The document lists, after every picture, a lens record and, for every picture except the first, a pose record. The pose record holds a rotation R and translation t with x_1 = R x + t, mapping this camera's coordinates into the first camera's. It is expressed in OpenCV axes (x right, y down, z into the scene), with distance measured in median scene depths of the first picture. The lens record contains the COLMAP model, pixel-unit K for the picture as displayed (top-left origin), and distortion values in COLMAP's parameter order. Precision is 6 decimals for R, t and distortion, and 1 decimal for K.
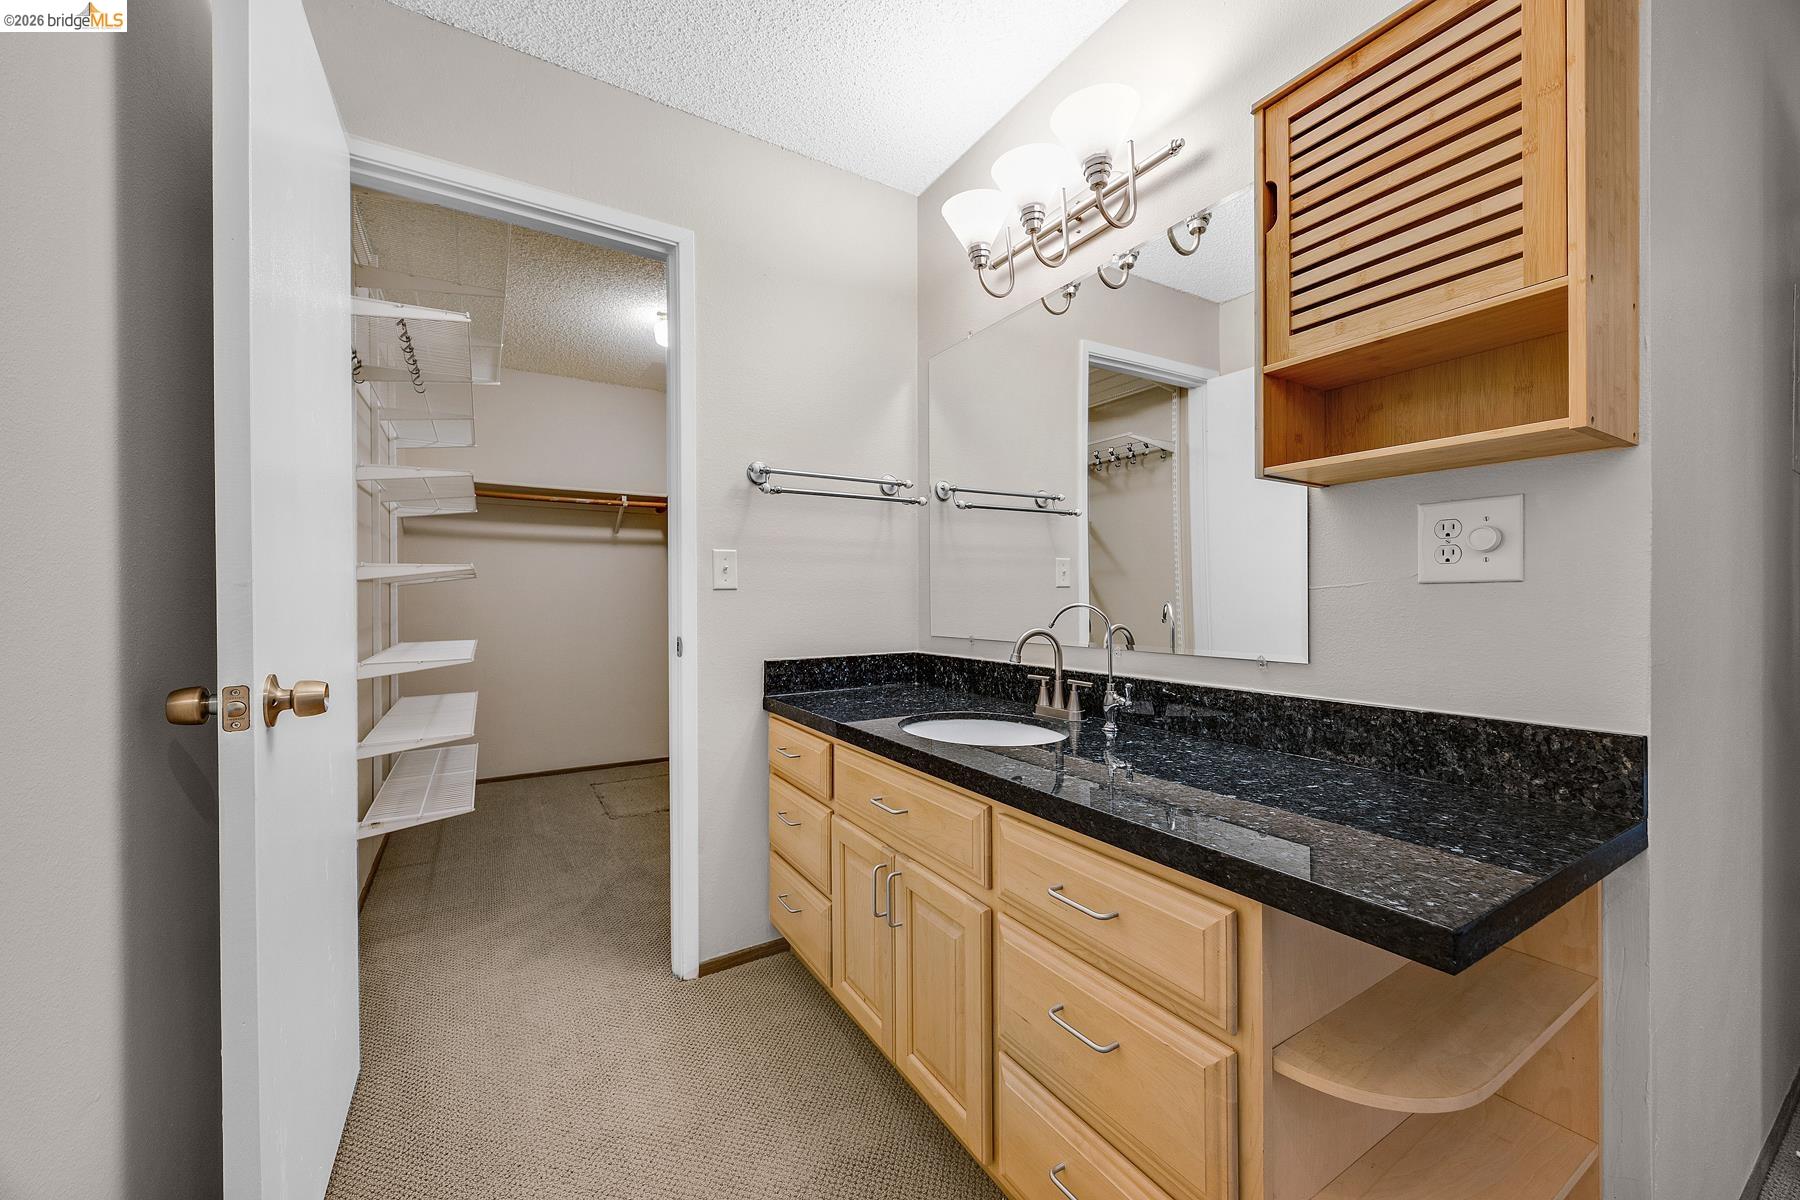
lens RADIAL K [[687.7, 0, 898.1], [0, 687.7, 597.9], [0, 0, 1]] dist [-0.000123, 0.000130]
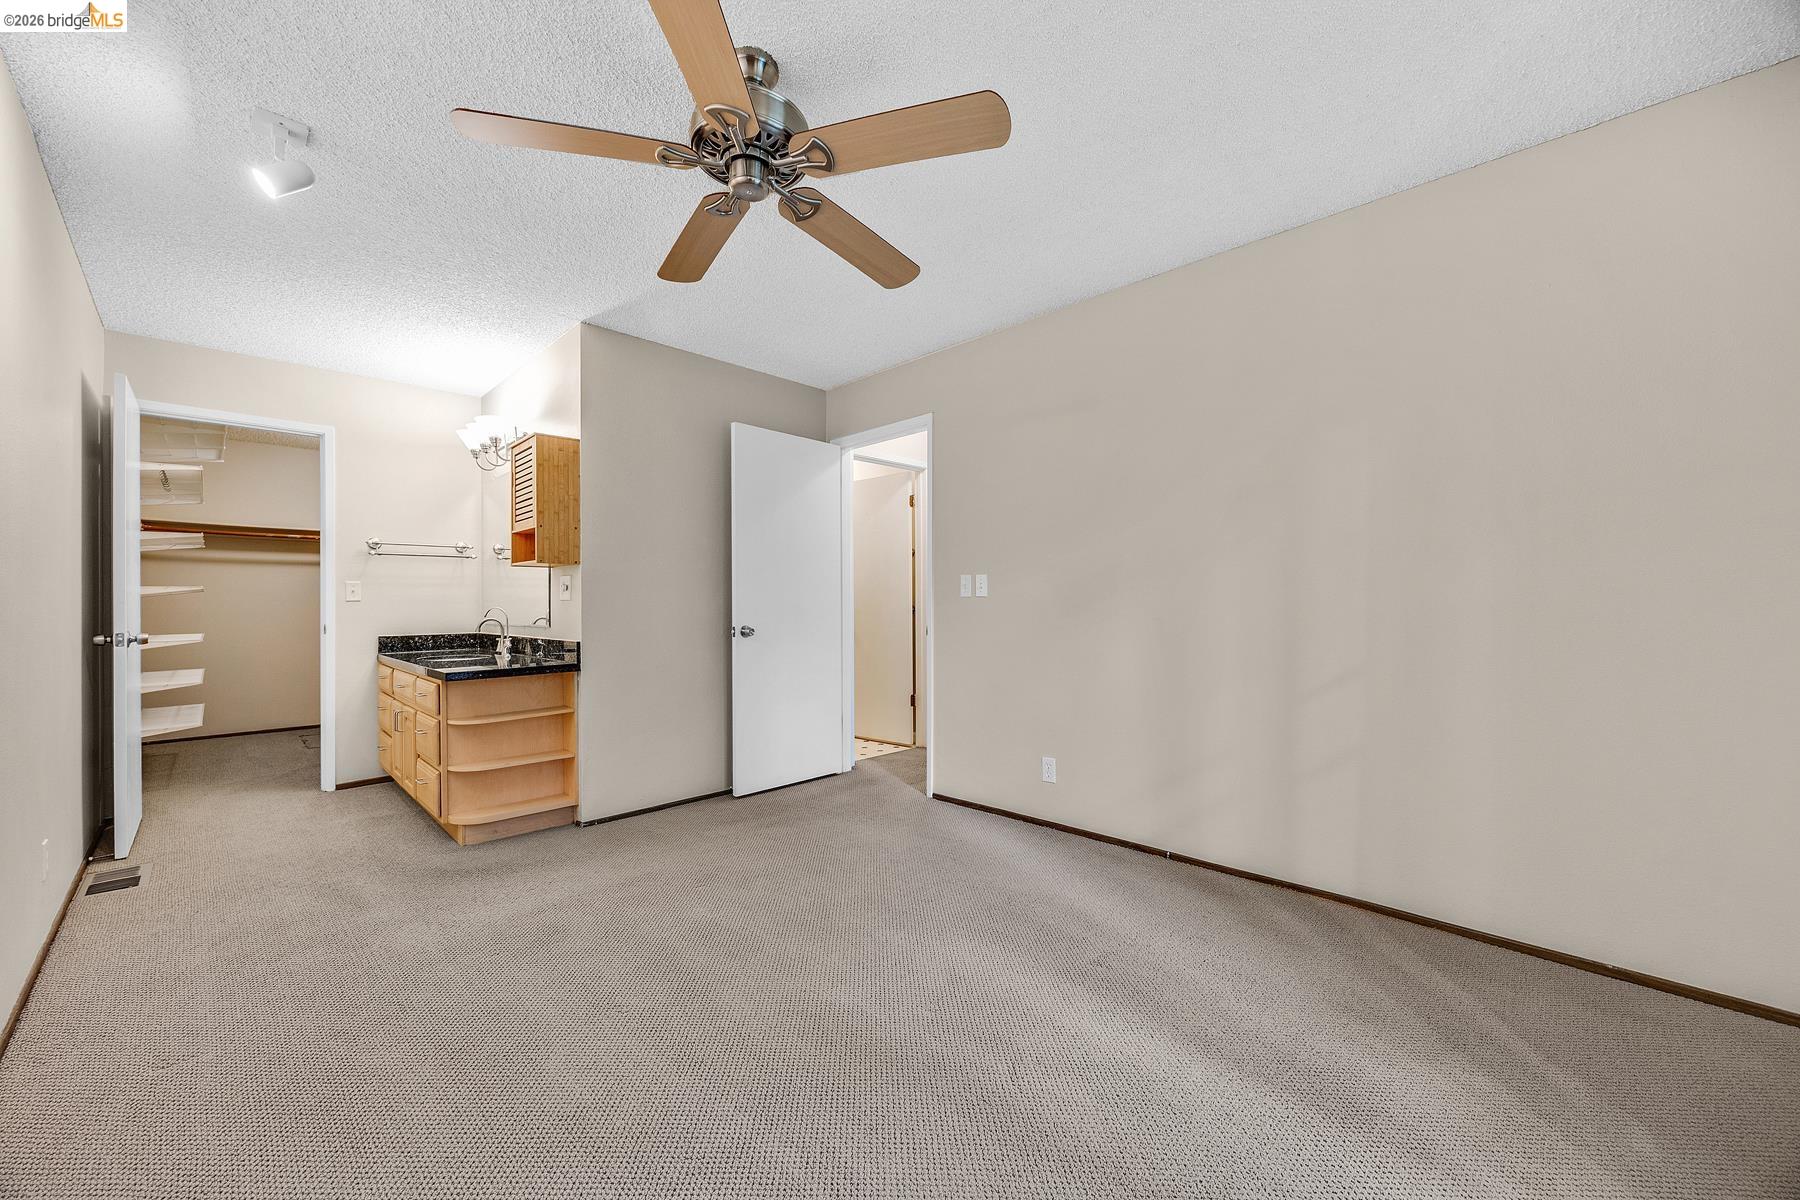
lens RADIAL K [[687.7, 0, 898.1], [0, 687.7, 597.9], [0, 0, 1]] dist [-0.000123, 0.000130]
pose [[0.970120, 0.001066, 0.242625, 0.804250], [0.000275, 0.999985, -0.005492, -0.010279], [-0.242627, 0.005394, 0.970105, -1.341009]]
